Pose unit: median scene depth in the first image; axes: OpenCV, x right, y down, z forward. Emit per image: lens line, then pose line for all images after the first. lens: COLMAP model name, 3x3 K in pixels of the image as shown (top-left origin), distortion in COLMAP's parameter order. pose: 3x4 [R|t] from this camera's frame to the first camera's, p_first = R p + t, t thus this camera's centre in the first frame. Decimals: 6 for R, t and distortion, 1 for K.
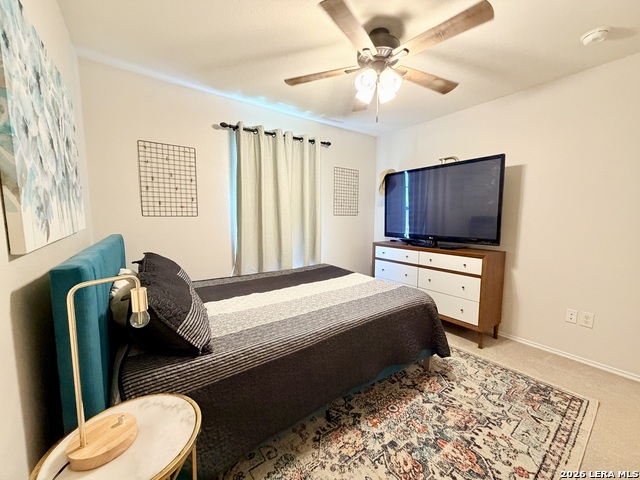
lens RADIAL K [[256.3, 0, 320.0], [0, 256.3, 239.1], [0, 0, 1]] dist [0.001829, -0.000308]
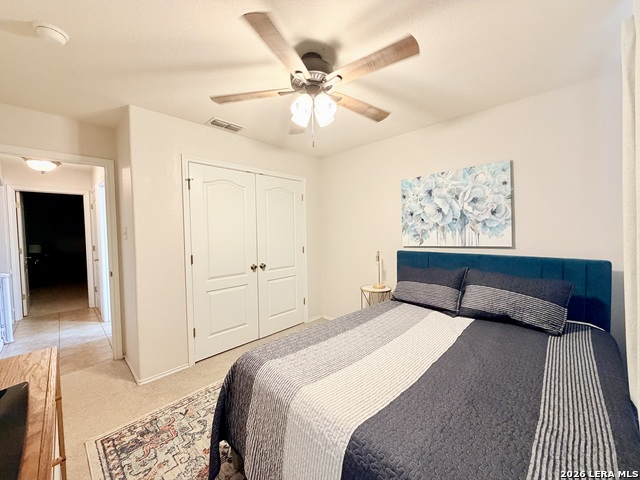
lens RADIAL K [[256.3, 0, 319.5], [0, 256.3, 239.6], [0, 0, 1]] dist [0.001829, -0.000308]
pose [[-0.985328, 0.022164, -0.169226, 0.395495], [0.000900, 0.992193, 0.124712, -0.253980], [0.170669, 0.122730, -0.977655, 2.141475]]
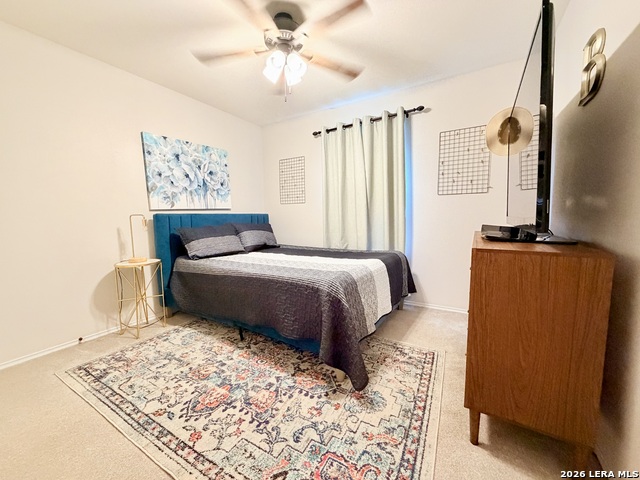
lens RADIAL K [[256.3, 0, 316.2], [0, 256.3, 239.3], [0, 0, 1]] dist [0.001829, -0.000308]
pose [[0.382559, 0.074566, -0.920917, 1.404440], [-0.068026, 0.996306, 0.052411, 0.056734], [0.921423, 0.042596, 0.386219, 0.787534]]
